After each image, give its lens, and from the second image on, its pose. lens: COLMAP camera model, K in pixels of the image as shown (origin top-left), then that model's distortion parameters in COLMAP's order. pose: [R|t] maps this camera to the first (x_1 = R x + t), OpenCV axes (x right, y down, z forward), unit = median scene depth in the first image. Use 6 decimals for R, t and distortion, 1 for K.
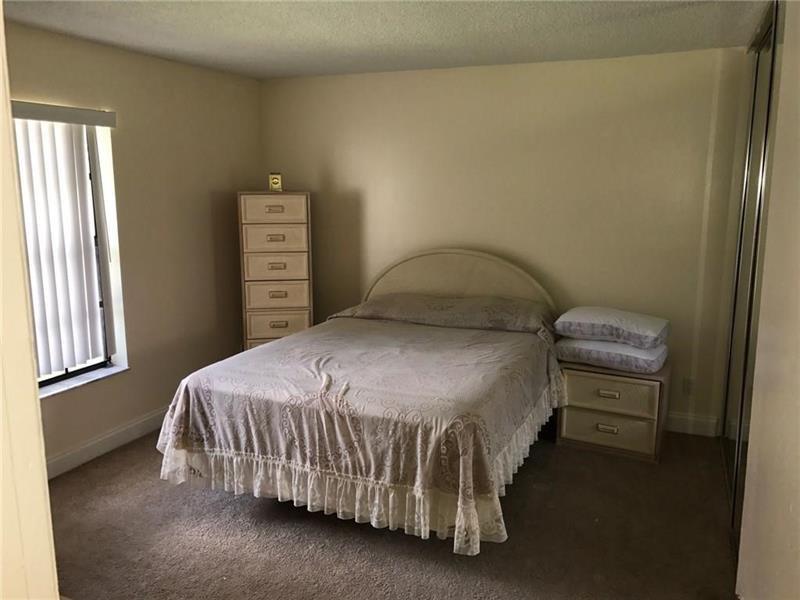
lens RADIAL K [[655.0, 0, 399.4], [0, 655.0, 300.2], [0, 0, 1]] dist [0.014378, -0.026876]
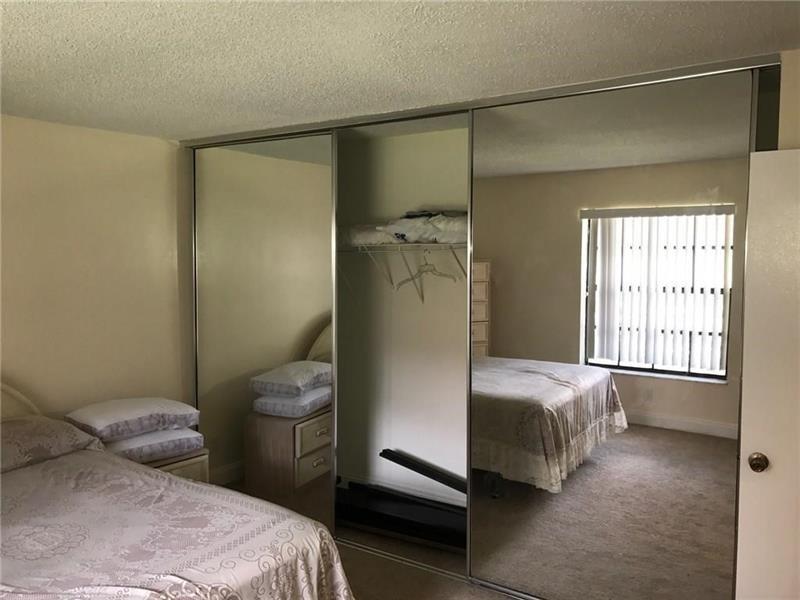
lens RADIAL K [[655.0, 0, 398.9], [0, 655.0, 298.5], [0, 0, 1]] dist [0.014378, -0.026876]
pose [[0.188185, -0.073239, 0.979399, -0.523027], [0.171132, 0.984406, 0.040732, -0.103677], [-0.967109, 0.159942, 0.197784, 0.457995]]
